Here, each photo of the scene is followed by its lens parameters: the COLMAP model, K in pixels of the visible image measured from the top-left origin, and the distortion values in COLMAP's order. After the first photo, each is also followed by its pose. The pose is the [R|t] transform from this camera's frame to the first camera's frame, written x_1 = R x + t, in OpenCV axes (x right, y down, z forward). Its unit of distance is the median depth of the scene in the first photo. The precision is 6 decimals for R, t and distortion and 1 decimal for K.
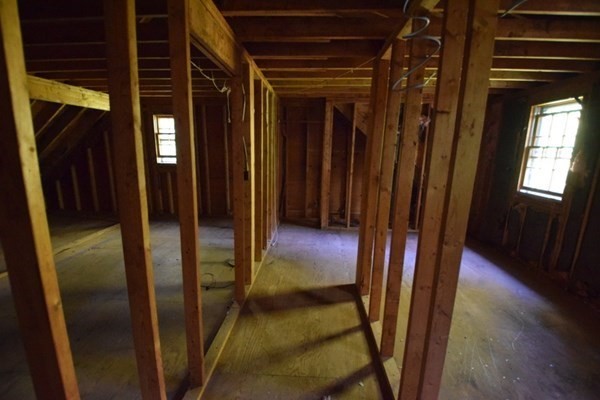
lens RADIAL K [[264.0, 0, 300.0], [0, 264.0, 200.0], [0, 0, 1]] dist [-0.000541, -0.017782]
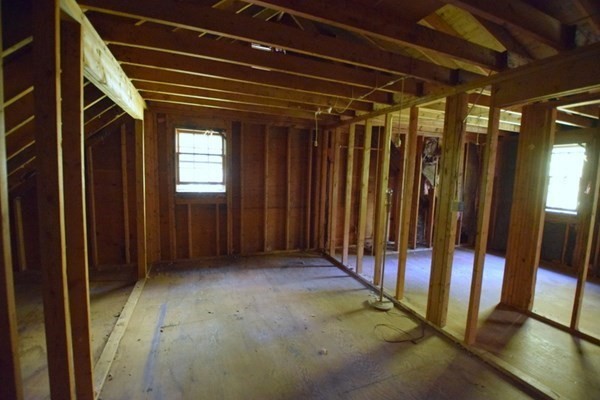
lens RADIAL K [[261.4, 0, 300.0], [0, 261.4, 200.0], [0, 0, 1]] dist [-0.001908, -0.000274]
pose [[0.904232, -0.030837, 0.425927, -0.721851], [0.066008, 0.995495, -0.068060, -0.059027], [-0.421910, 0.089657, 0.902194, 0.253550]]
